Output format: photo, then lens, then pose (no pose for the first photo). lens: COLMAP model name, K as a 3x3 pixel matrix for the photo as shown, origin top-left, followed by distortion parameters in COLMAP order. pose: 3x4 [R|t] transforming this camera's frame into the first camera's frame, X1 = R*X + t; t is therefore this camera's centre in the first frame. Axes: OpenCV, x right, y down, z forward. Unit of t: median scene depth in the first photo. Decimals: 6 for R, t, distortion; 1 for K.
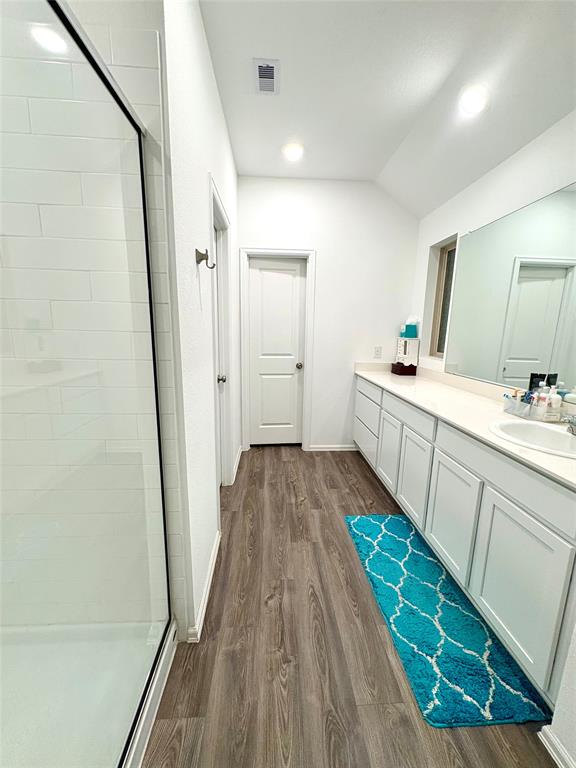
lens RADIAL K [[308.4, 0, 288.3], [0, 308.4, 385.1], [0, 0, 1]] dist [-0.002845, -0.001468]
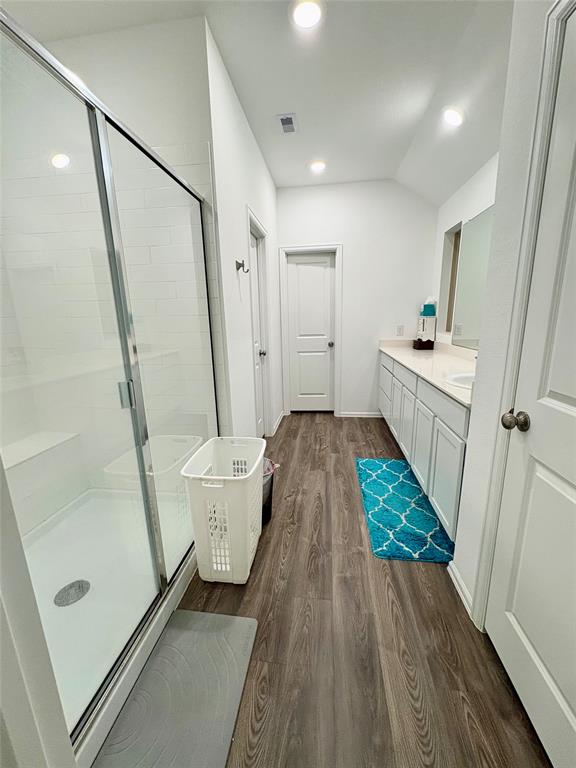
lens RADIAL K [[308.4, 0, 288.1], [0, 308.4, 383.9], [0, 0, 1]] dist [-0.002845, -0.001468]
pose [[0.982392, -0.000038, -0.186832, 0.144968], [0.006426, 0.999415, 0.033586, 0.072924], [0.186722, -0.034195, 0.981818, -0.288462]]
